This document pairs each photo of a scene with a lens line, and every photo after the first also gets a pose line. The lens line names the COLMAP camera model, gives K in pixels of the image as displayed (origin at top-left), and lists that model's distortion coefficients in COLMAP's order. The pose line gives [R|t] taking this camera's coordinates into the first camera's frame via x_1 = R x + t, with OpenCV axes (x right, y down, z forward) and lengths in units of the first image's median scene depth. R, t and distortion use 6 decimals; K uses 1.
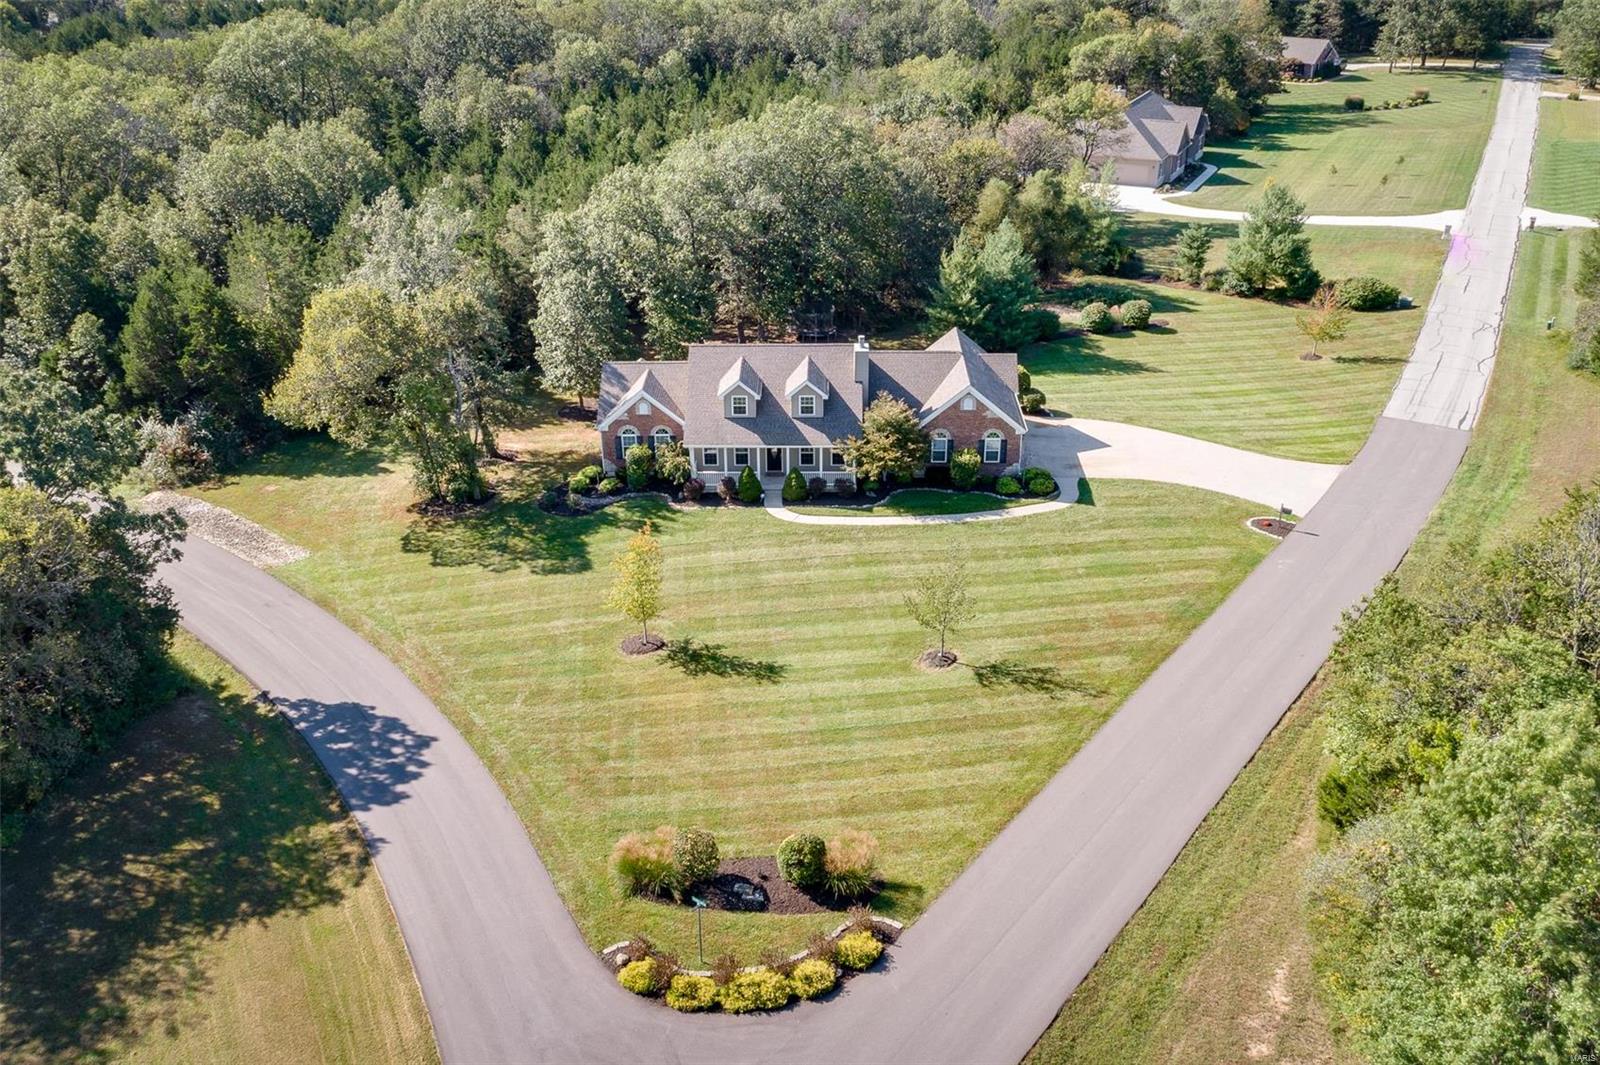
lens RADIAL K [[1347.6, 0, 746.9], [0, 1347.6, 541.8], [0, 0, 1]] dist [0.001387, -0.002557]
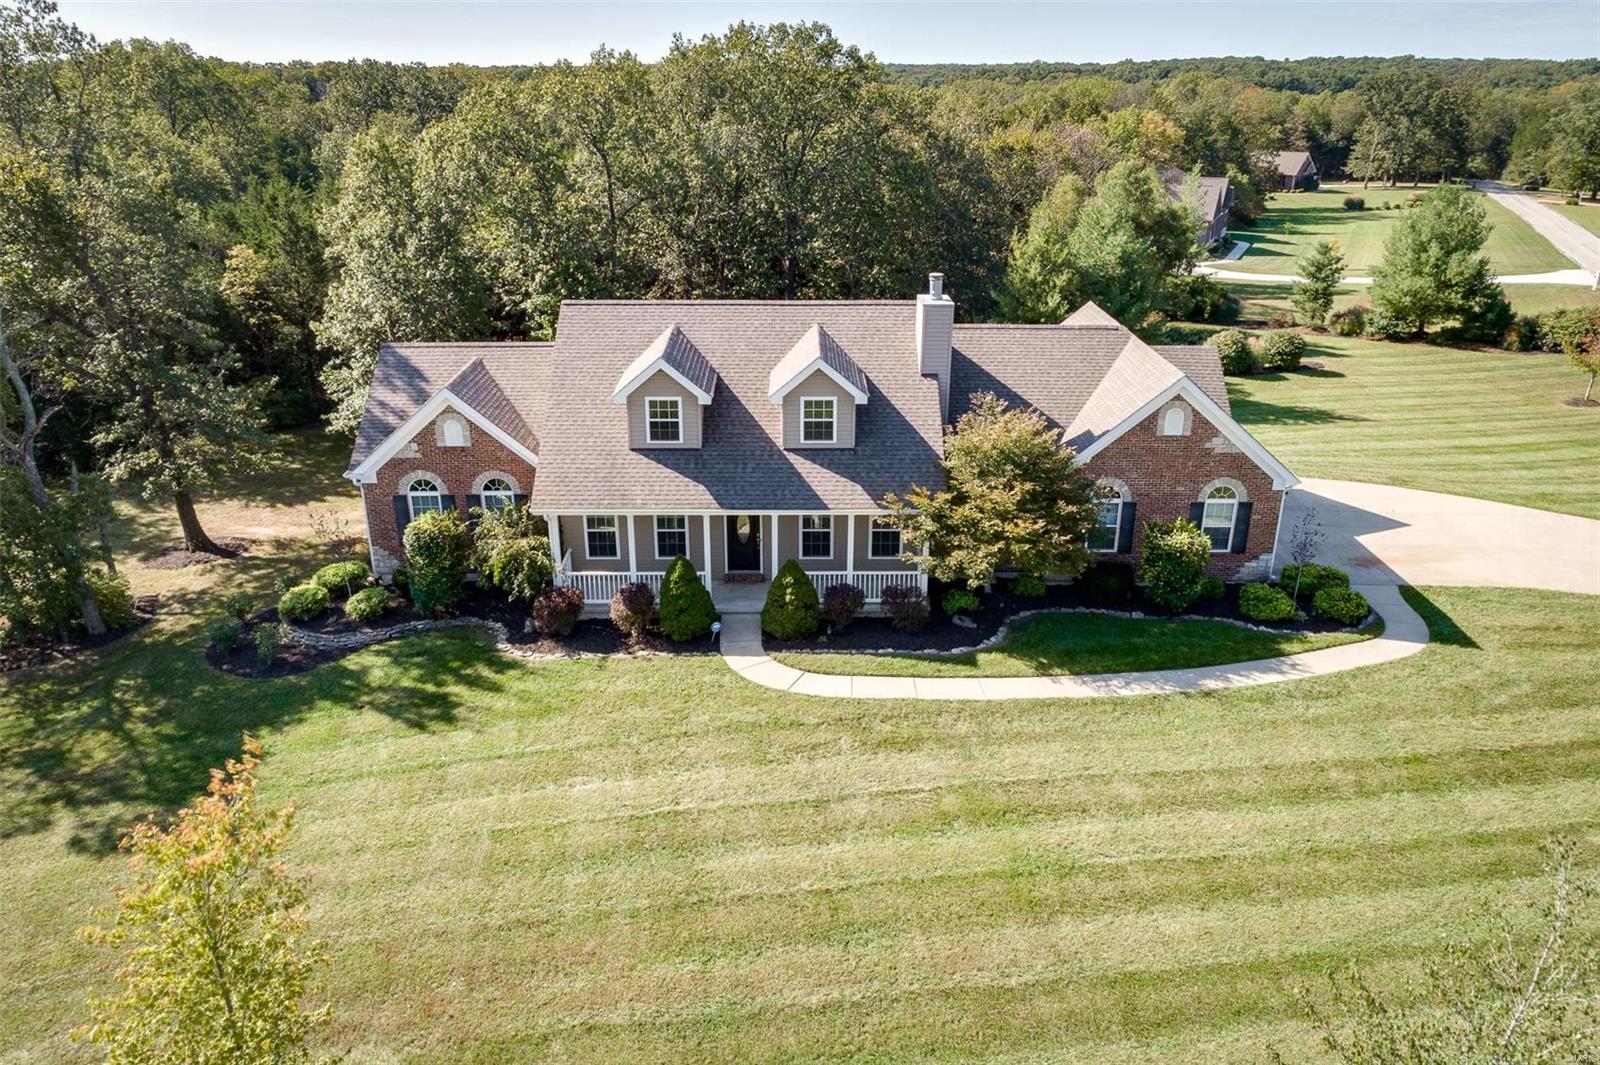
lens RADIAL K [[1190.4, 0, 800.0], [0, 1190.4, 532.5], [0, 0, 1]] dist [0.001595, 0.001991]
pose [[0.997836, 0.001957, 0.065726, 0.013024], [0.004891, 0.994580, -0.103861, -0.024085], [-0.065573, 0.103958, 0.992418, 0.607410]]
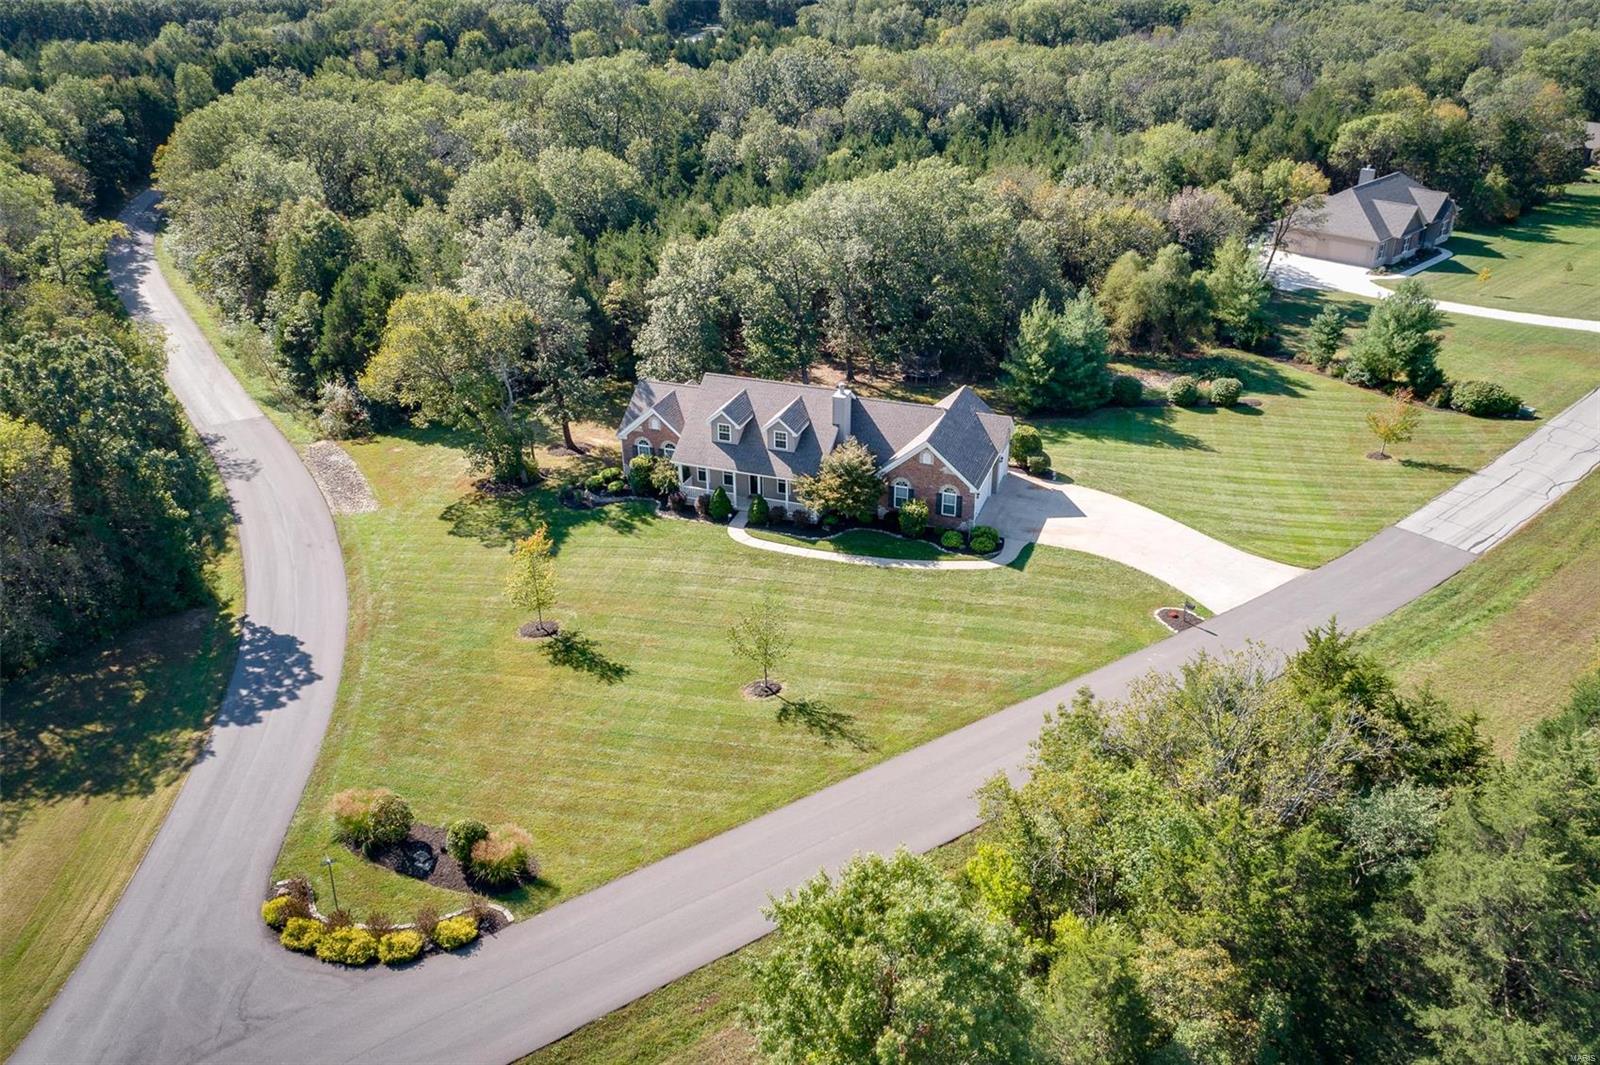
lens RADIAL K [[1190.4, 0, 800.0], [0, 1190.4, 532.5], [0, 0, 1]] dist [0.001595, 0.001991]
pose [[0.957228, 0.148861, -0.248102, 0.306912], [-0.147682, 0.988756, 0.023462, -0.050628], [0.248805, 0.014181, 0.968450, 0.059163]]
